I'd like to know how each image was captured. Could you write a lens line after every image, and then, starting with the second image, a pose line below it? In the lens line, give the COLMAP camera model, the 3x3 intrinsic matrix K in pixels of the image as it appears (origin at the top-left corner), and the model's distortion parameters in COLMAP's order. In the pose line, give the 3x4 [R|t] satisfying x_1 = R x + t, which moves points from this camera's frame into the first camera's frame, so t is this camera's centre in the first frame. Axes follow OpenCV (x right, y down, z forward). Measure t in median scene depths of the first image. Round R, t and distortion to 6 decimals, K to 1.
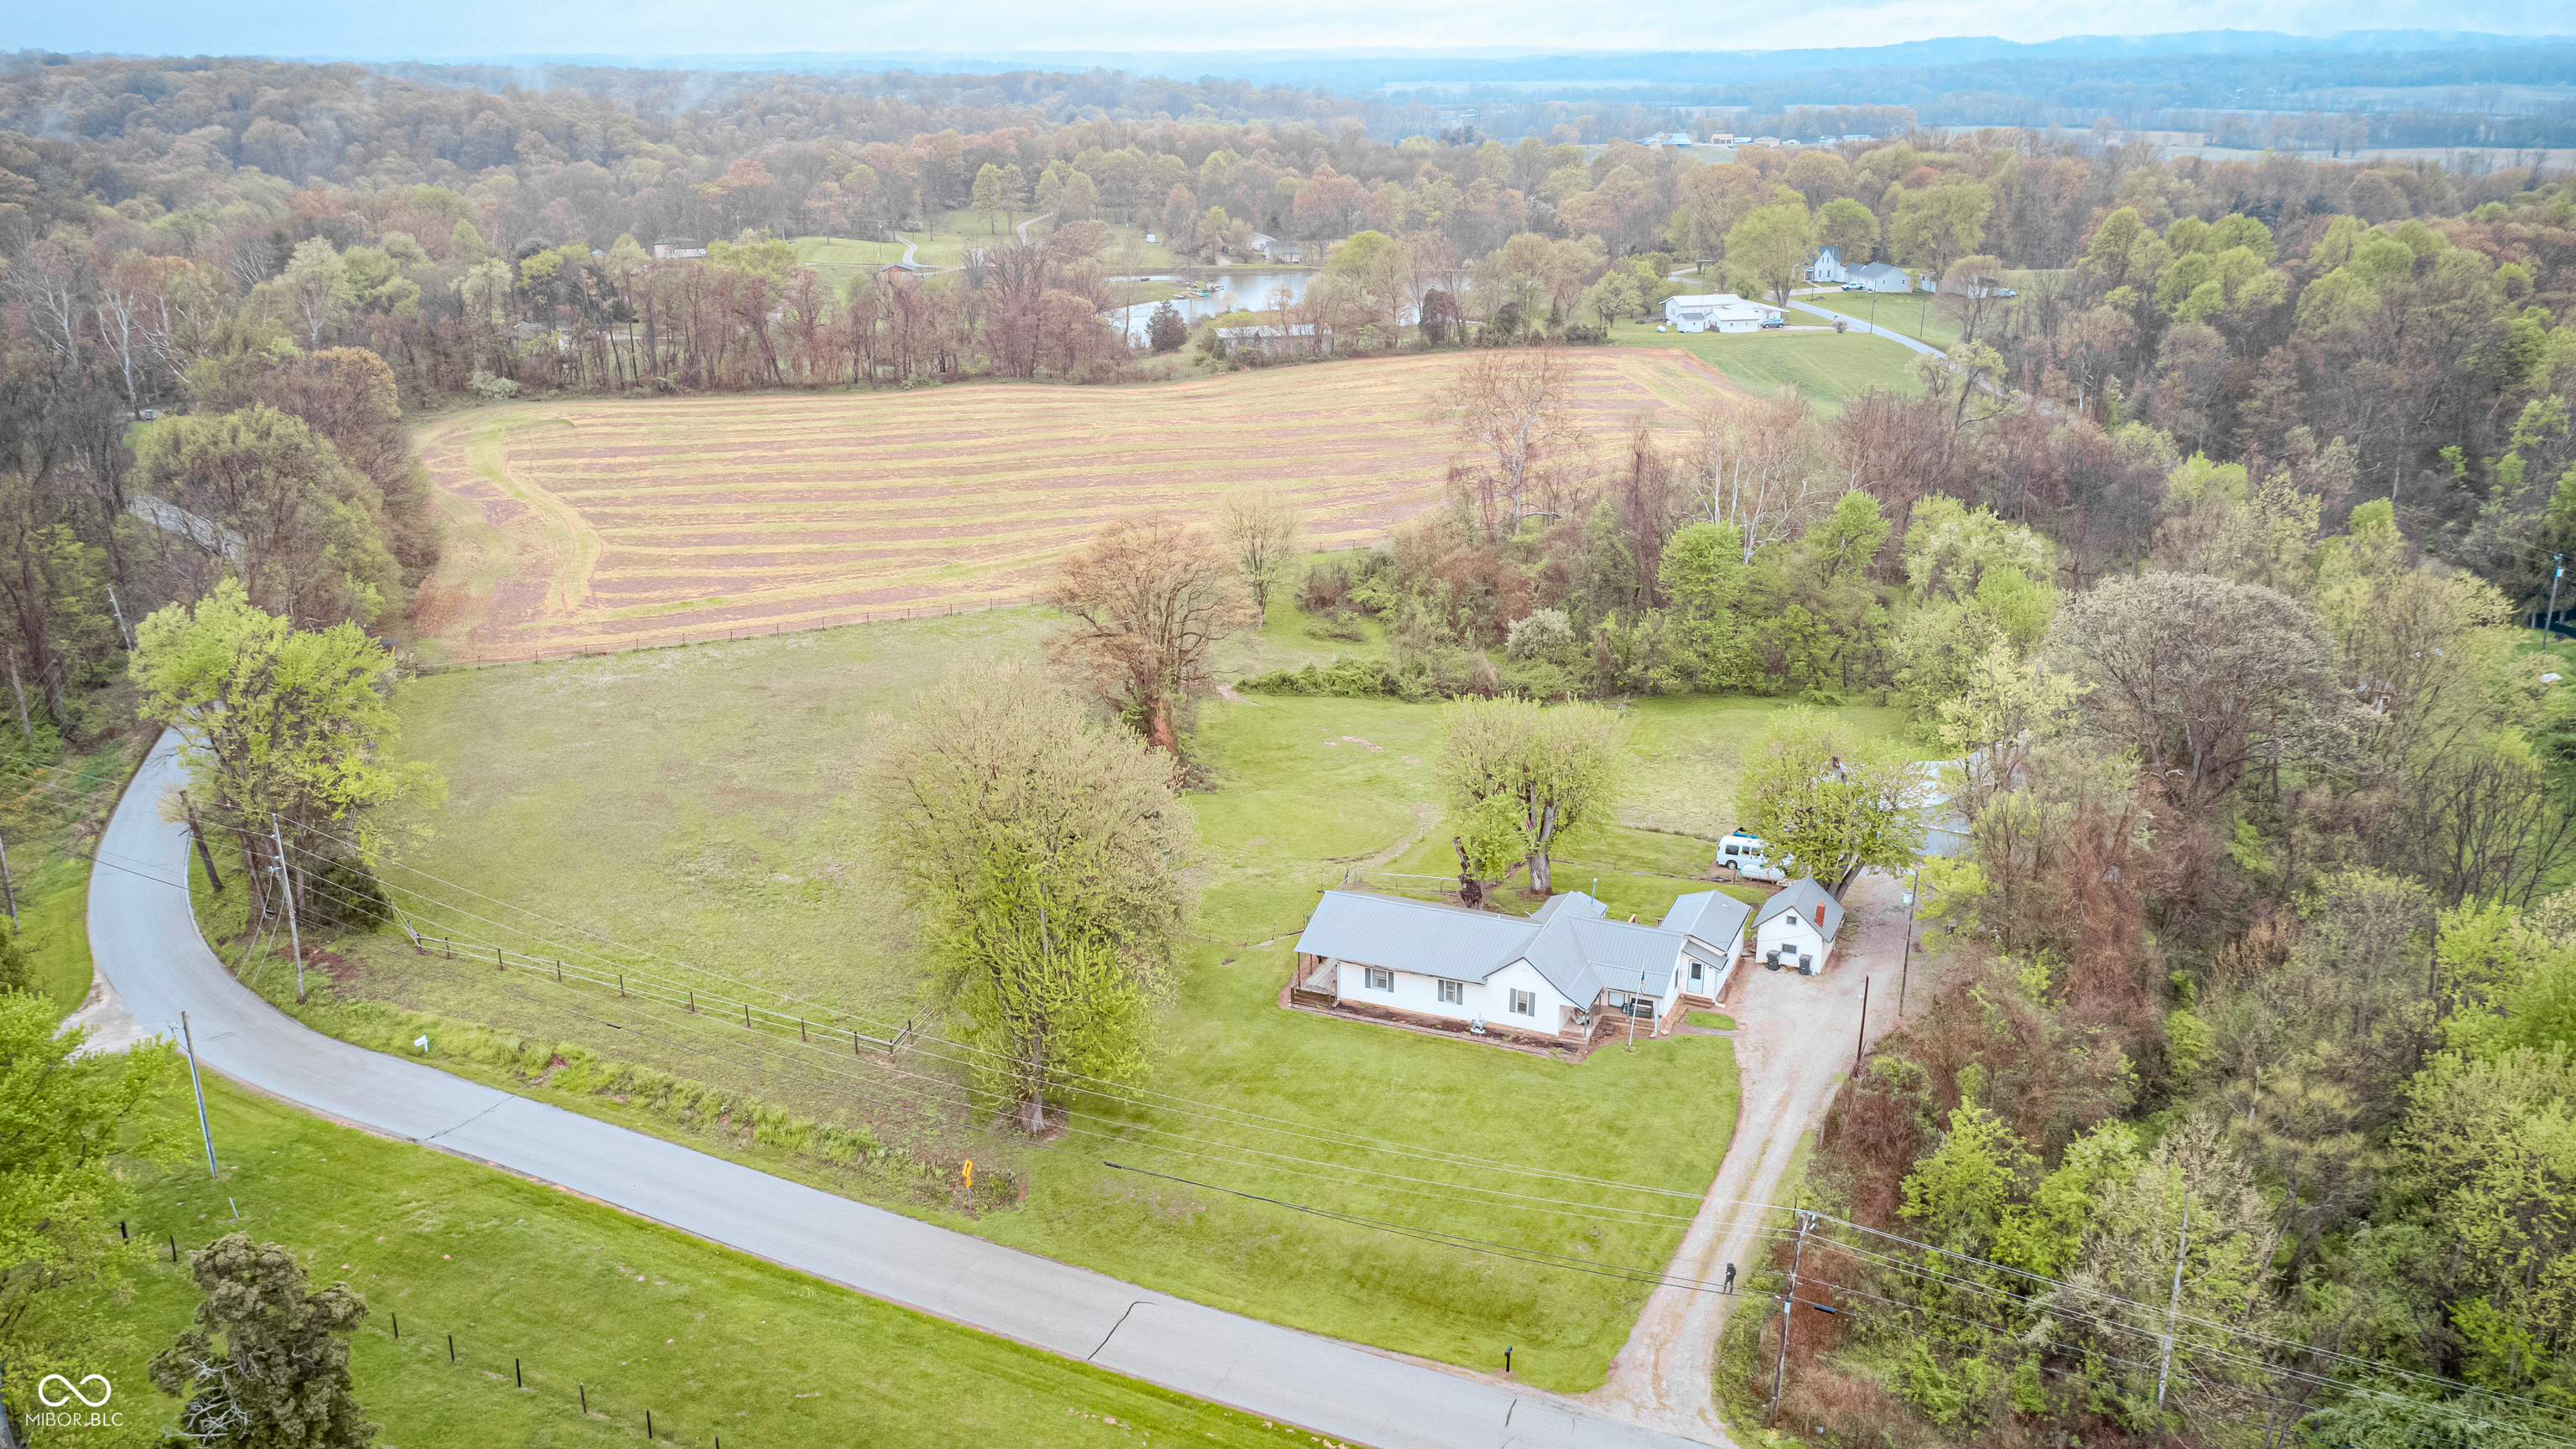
lens RADIAL K [[1983.4, 0, 1290.0], [0, 1983.4, 715.8], [0, 0, 1]] dist [-0.020241, 0.007783]
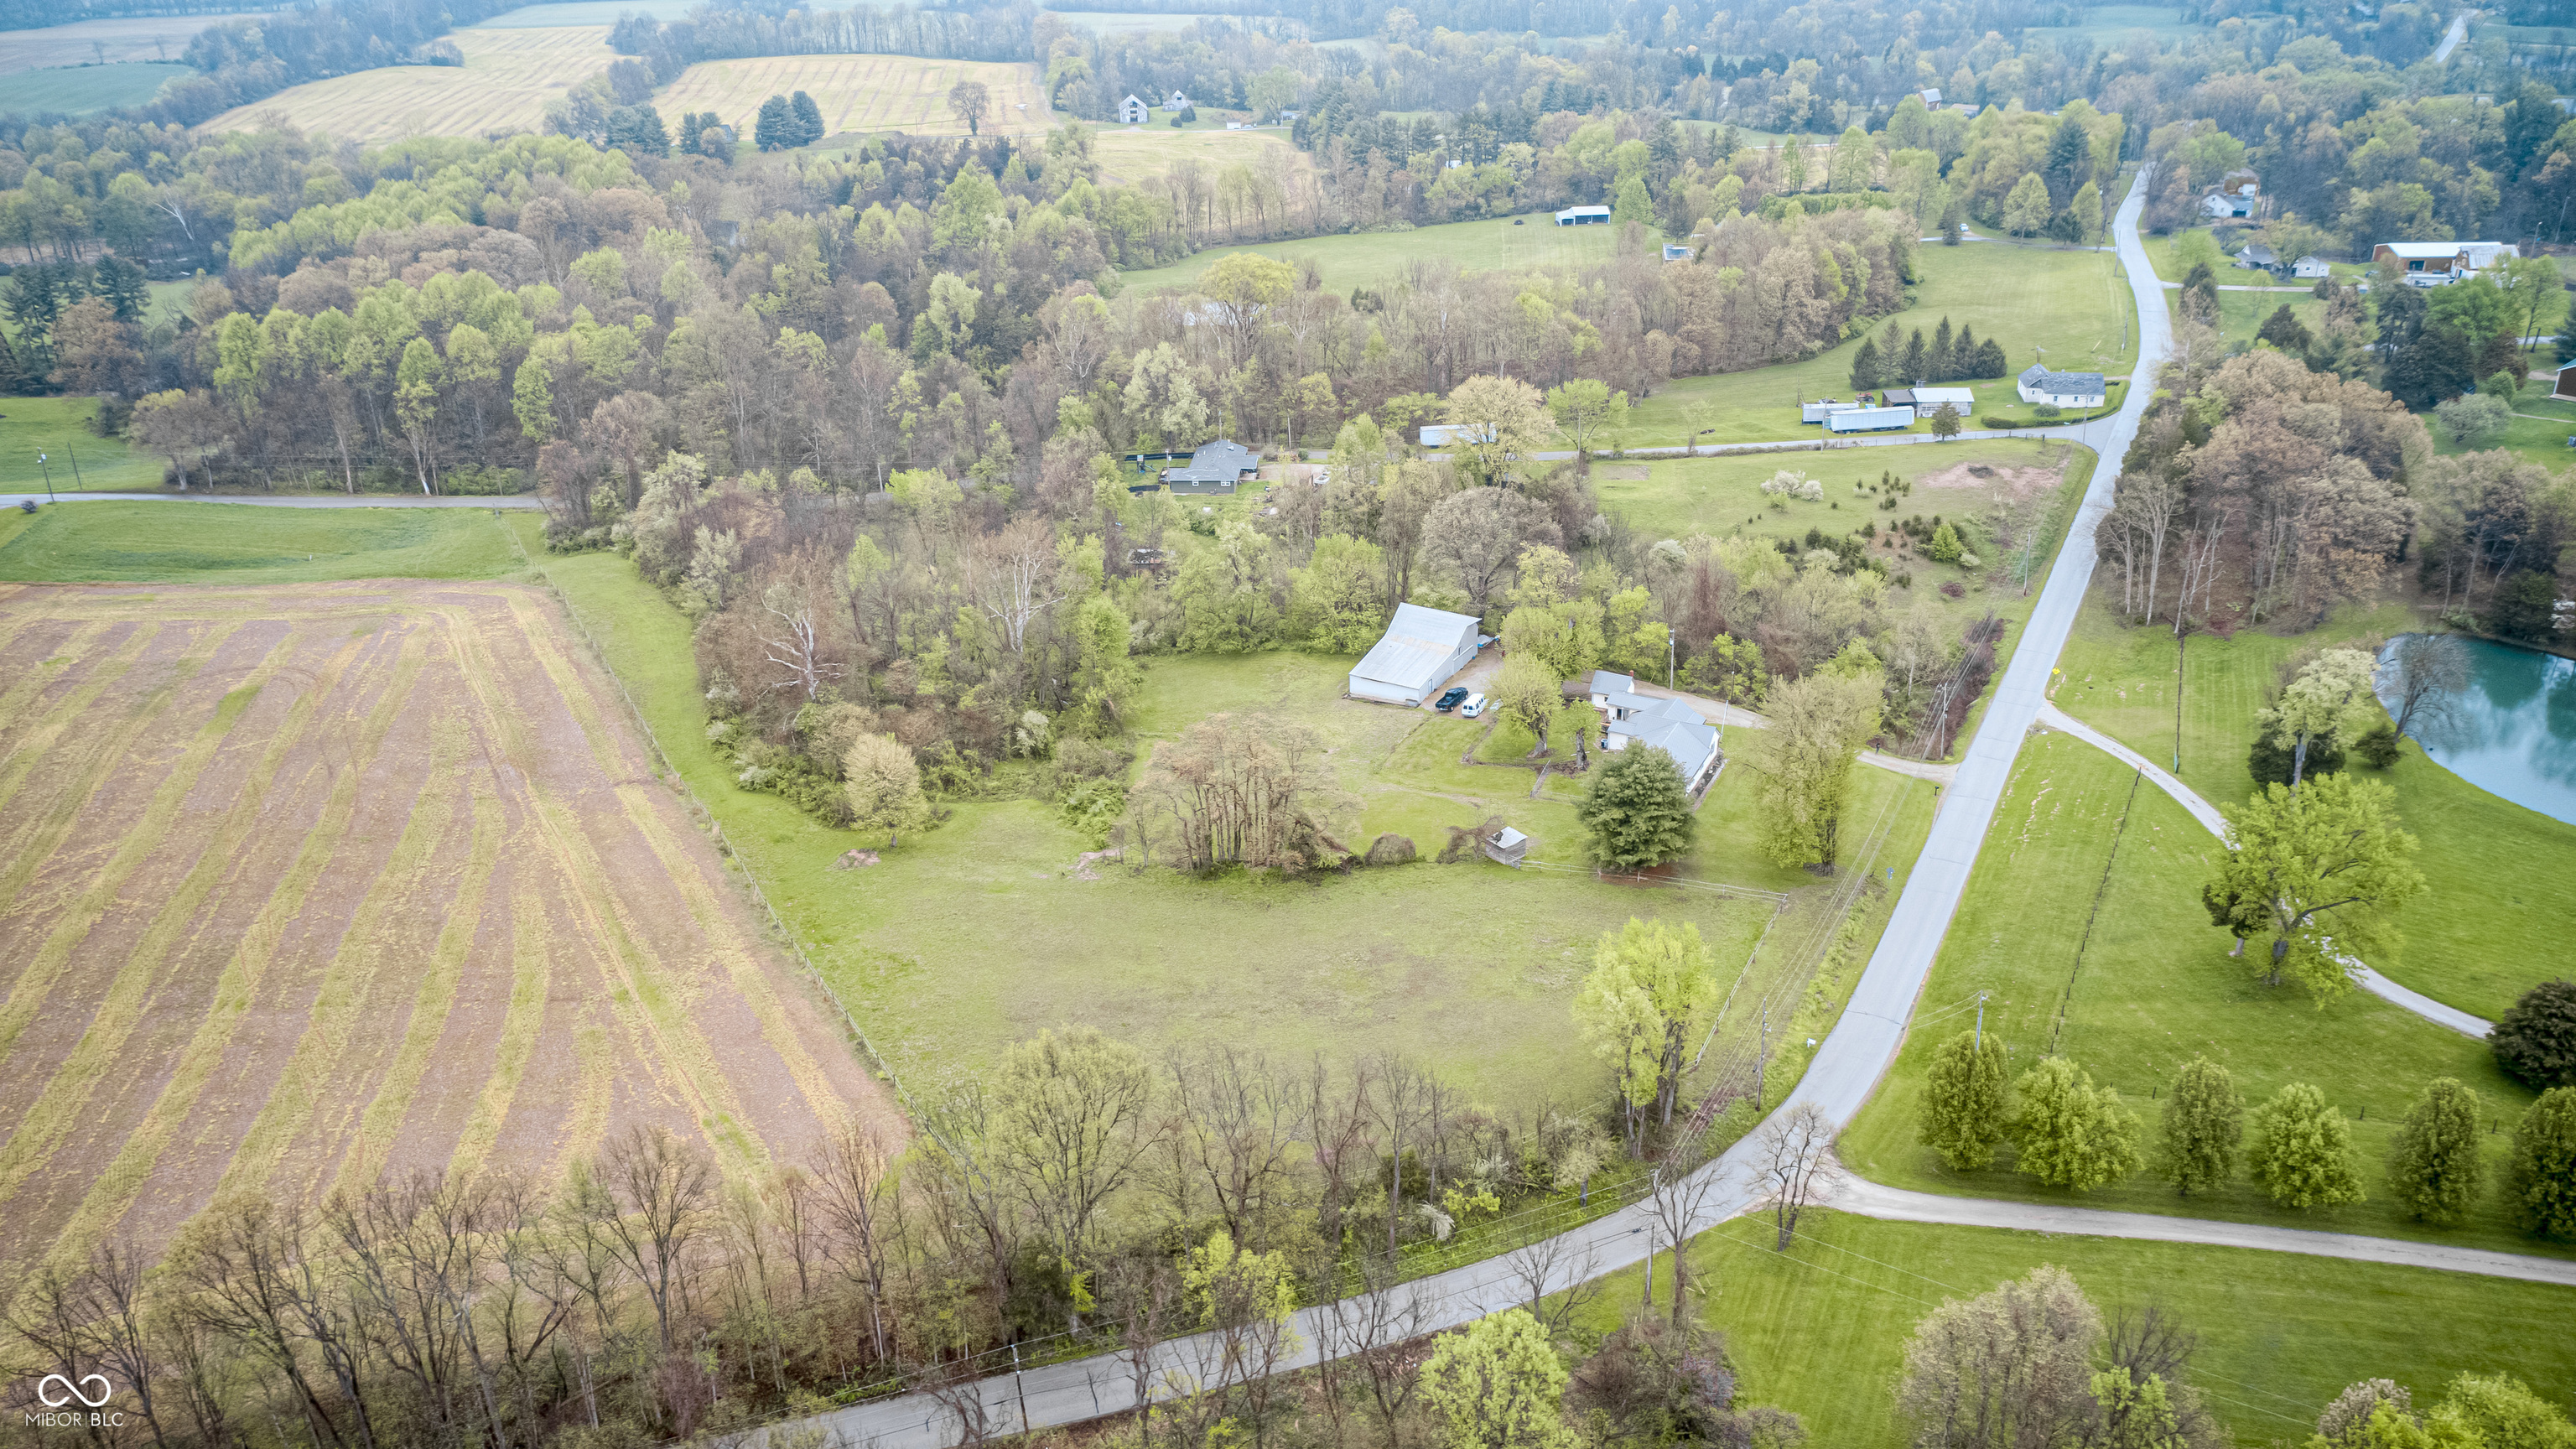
lens RADIAL K [[1983.4, 0, 1284.7], [0, 1983.4, 734.6], [0, 0, 1]] dist [-0.020241, 0.007783]
pose [[0.057404, -0.422617, 0.904488, -1.778466], [0.333524, 0.862049, 0.381620, -0.816817], [-0.940992, 0.279762, 0.190438, 0.944949]]
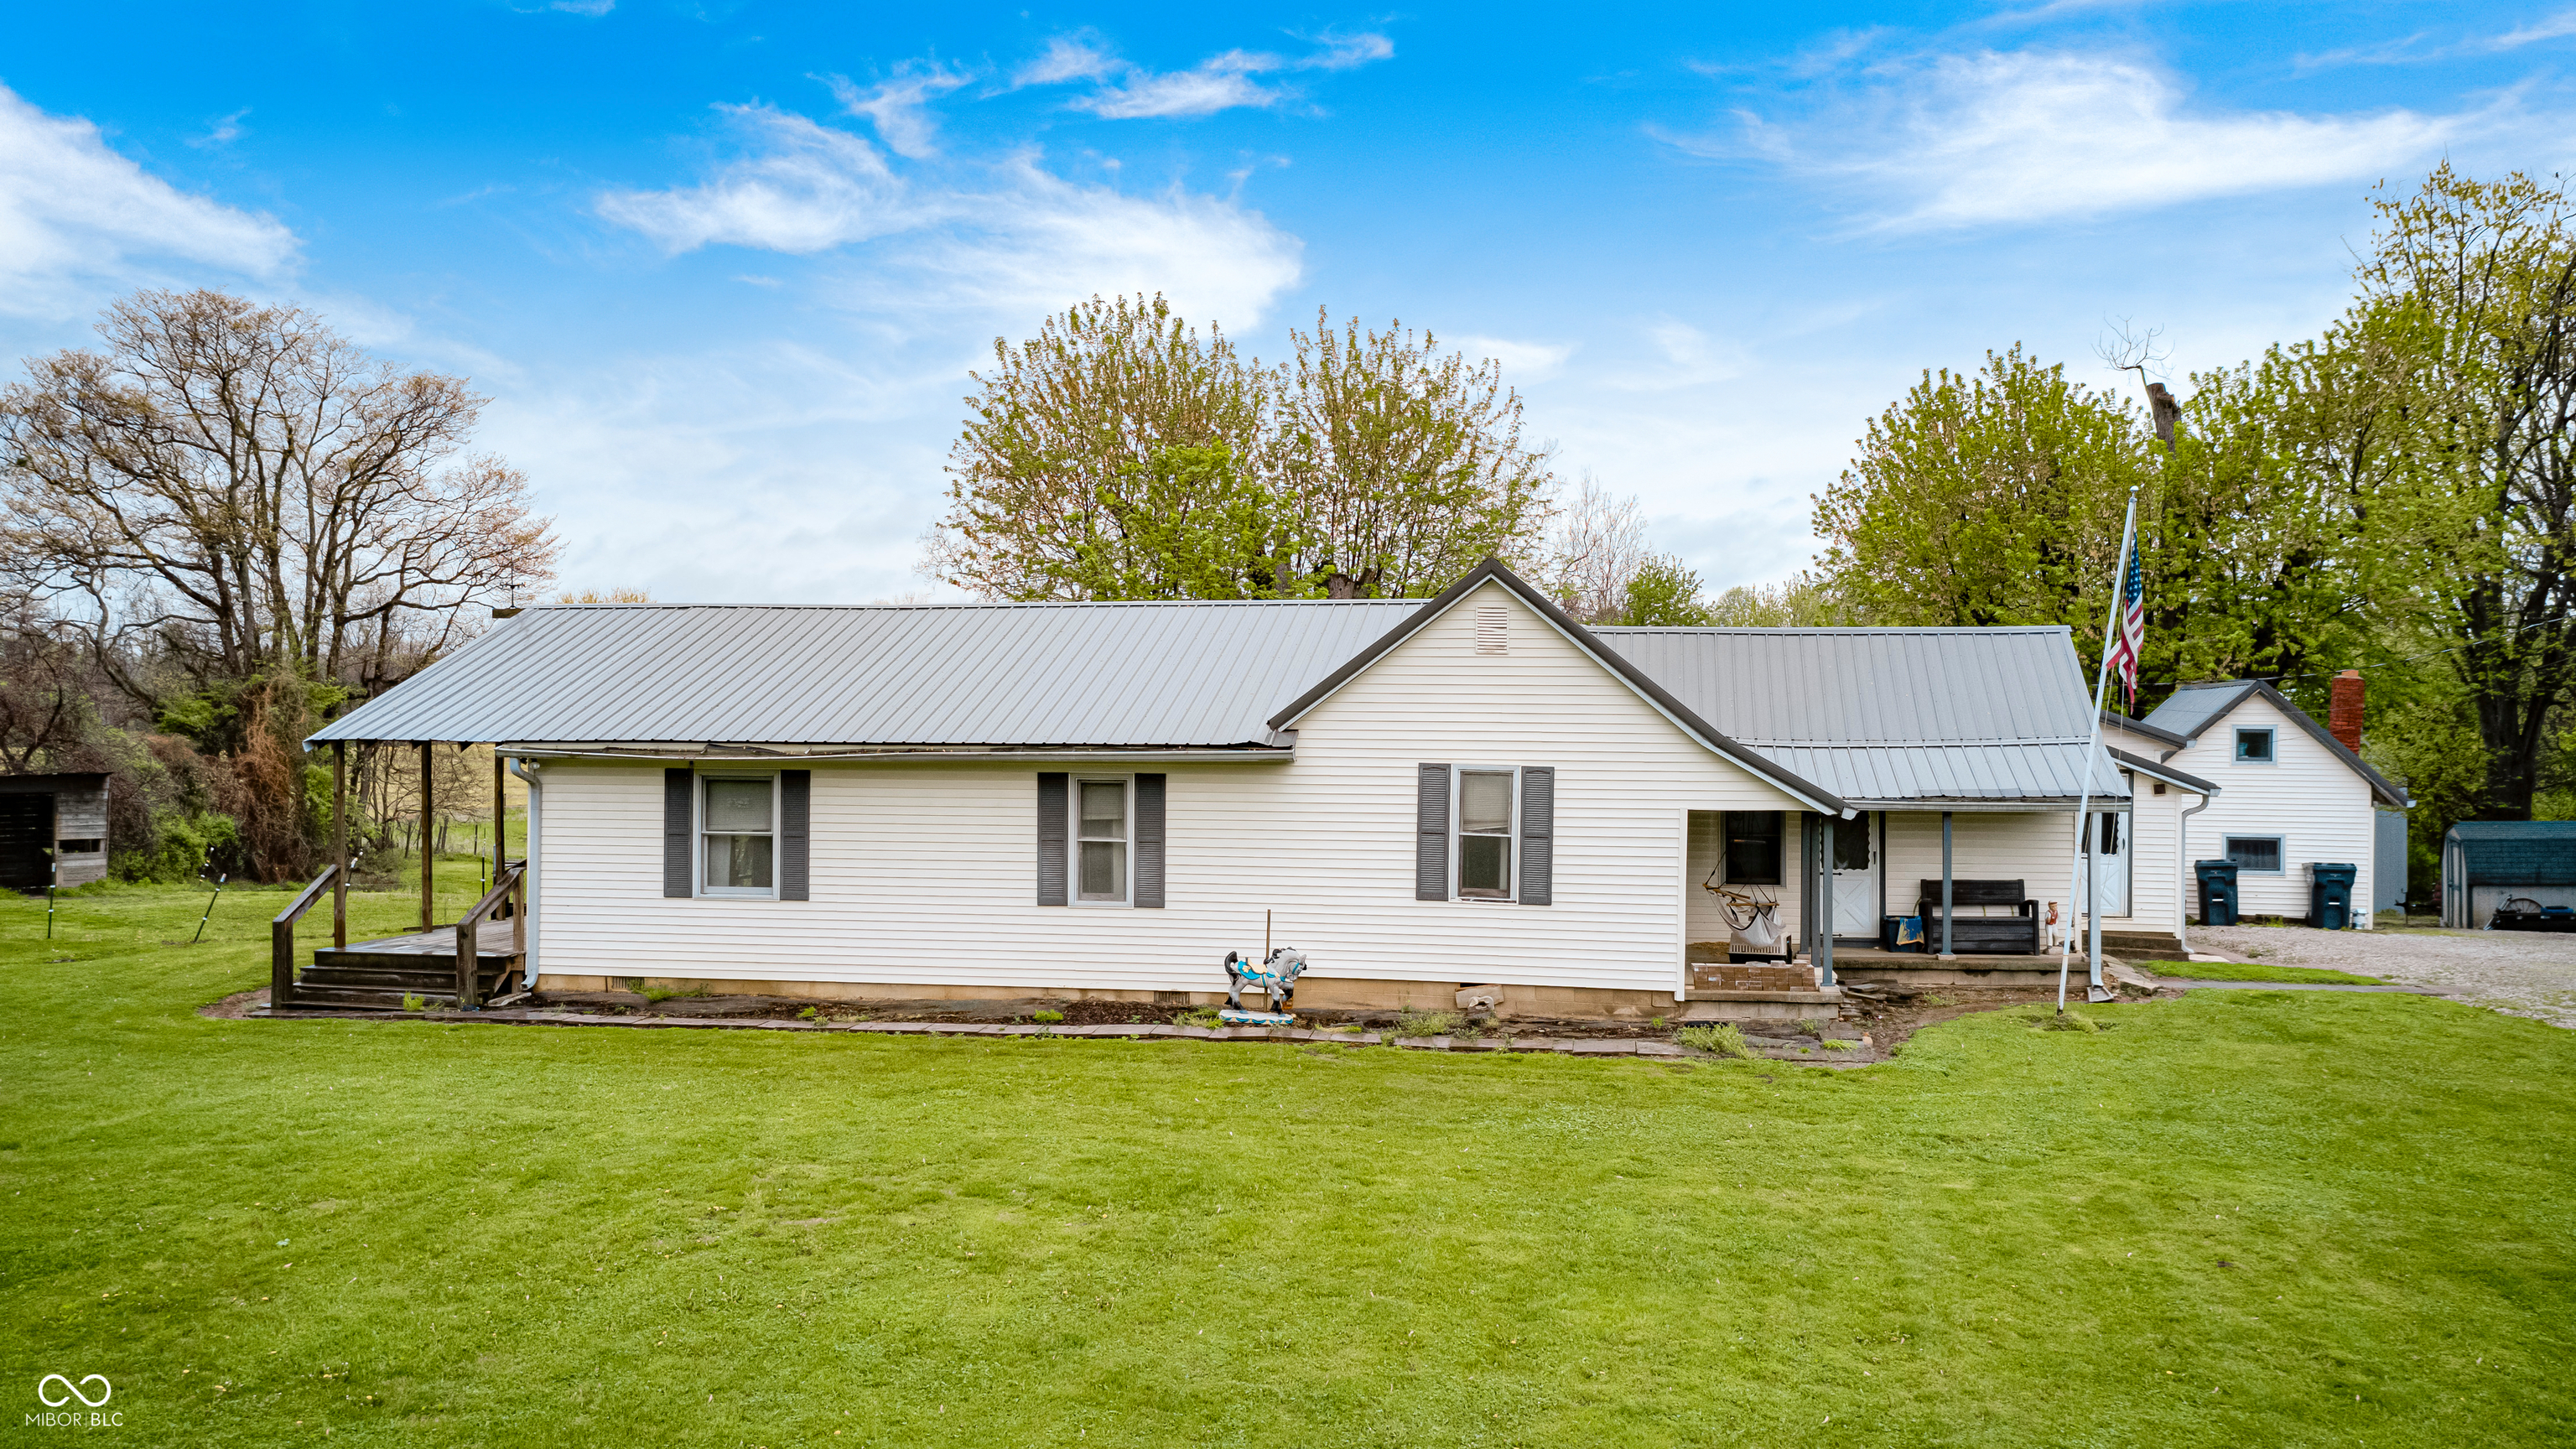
lens RADIAL K [[1983.4, 0, 1289.6], [0, 1983.4, 710.4], [0, 0, 1]] dist [-0.020241, 0.007783]
pose [[0.968967, 0.018165, 0.246523, 0.047935], [0.063439, 0.945620, -0.319028, 0.180833], [-0.238912, 0.324767, 0.915122, 0.771085]]
